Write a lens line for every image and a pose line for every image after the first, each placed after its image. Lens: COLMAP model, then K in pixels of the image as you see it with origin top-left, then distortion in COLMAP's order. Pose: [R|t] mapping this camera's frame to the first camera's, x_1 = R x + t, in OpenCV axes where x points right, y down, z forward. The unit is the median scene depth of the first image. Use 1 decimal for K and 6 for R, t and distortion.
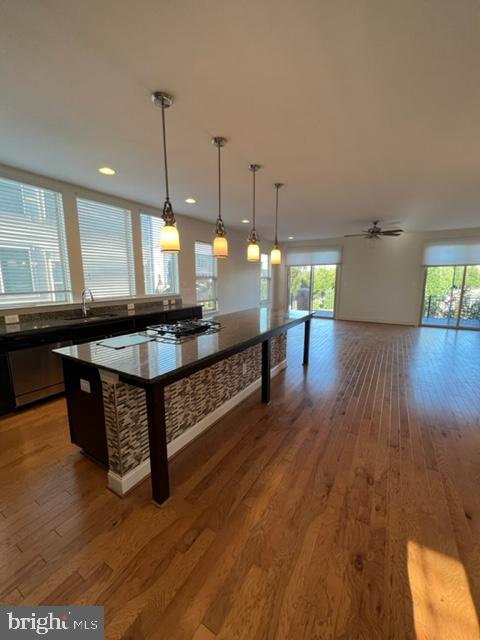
lens RADIAL K [[255.9, 0, 241.7], [0, 255.9, 320.2], [0, 0, 1]] dist [-0.002992, -0.000383]
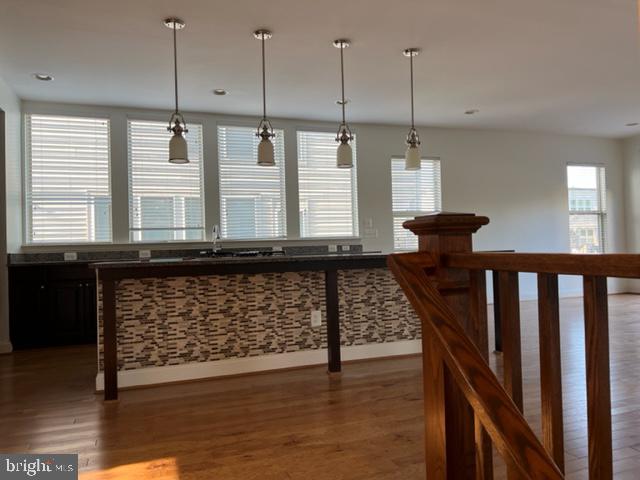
lens RADIAL K [[479.4, 0, 328.2], [0, 479.4, 236.9], [0, 0, 1]] dist [0.057587, -0.072156]
pose [[0.780034, -0.037714, -0.624600, 0.775438], [-0.072871, 0.985915, -0.150536, 0.149200], [0.621480, 0.162938, 0.766299, -0.011956]]
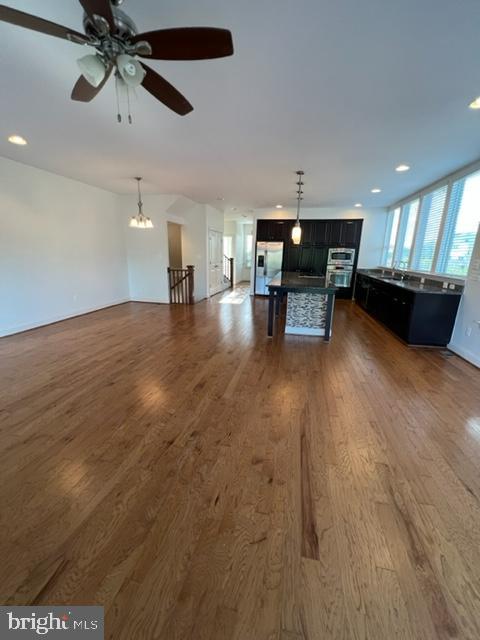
lens RADIAL K [[255.9, 0, 241.4], [0, 255.9, 317.4], [0, 0, 1]] dist [-0.002992, -0.000383]
pose [[-0.946941, 0.059734, -0.315807, 0.877054], [-0.072328, 0.917772, 0.390466, -0.373728], [0.313163, 0.392590, -0.864756, 2.353682]]
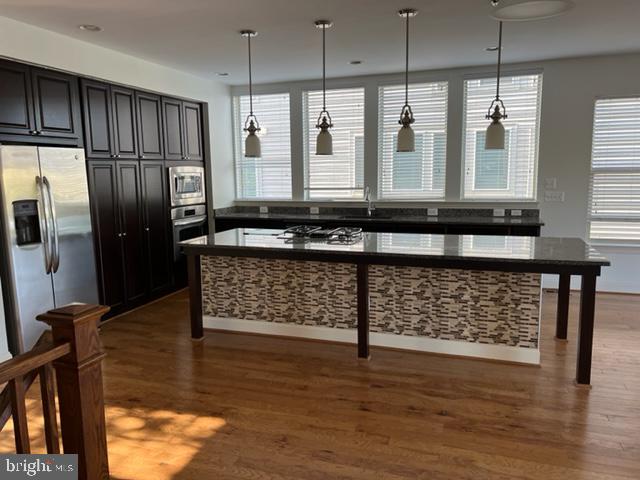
lens RADIAL K [[479.4, 0, 314.5], [0, 479.4, 238.5], [0, 0, 1]] dist [0.057587, -0.072156]
pose [[0.202577, 0.136858, -0.969656, 1.157392], [-0.144084, 0.983575, 0.108721, -0.107090], [0.968608, 0.117688, 0.218969, 0.489102]]
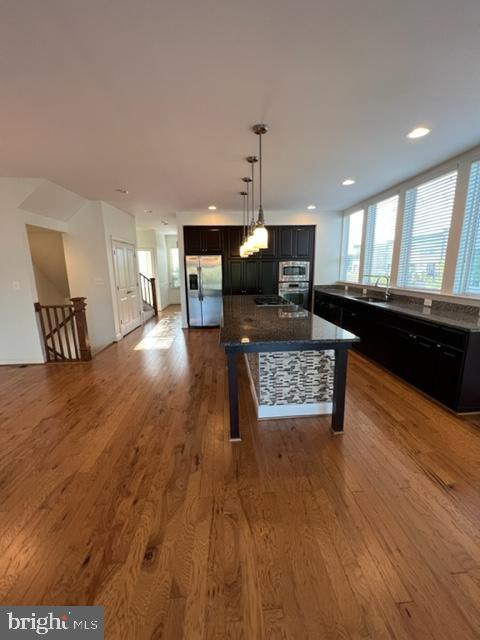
lens RADIAL K [[255.9, 0, 241.3], [0, 255.9, 317.9], [0, 0, 1]] dist [-0.002992, -0.000383]
pose [[-0.821920, 0.124045, -0.555932, 0.647292], [-0.077073, 0.942804, 0.324317, -0.293669], [0.564365, 0.309410, -0.765348, 1.722536]]
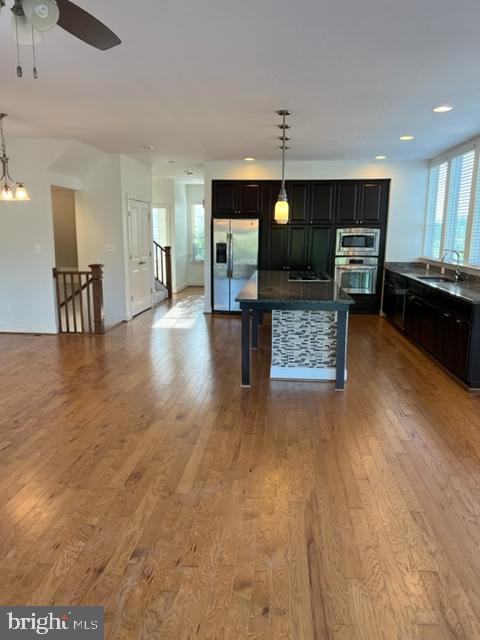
lens RADIAL K [[479.4, 0, 235.8], [0, 479.4, 321.1], [0, 0, 1]] dist [0.057587, -0.072156]
pose [[-0.904322, 0.073366, -0.420498, 0.947974], [-0.075696, 0.941940, 0.327137, -0.432848], [0.420085, 0.327668, -0.846264, 2.446270]]
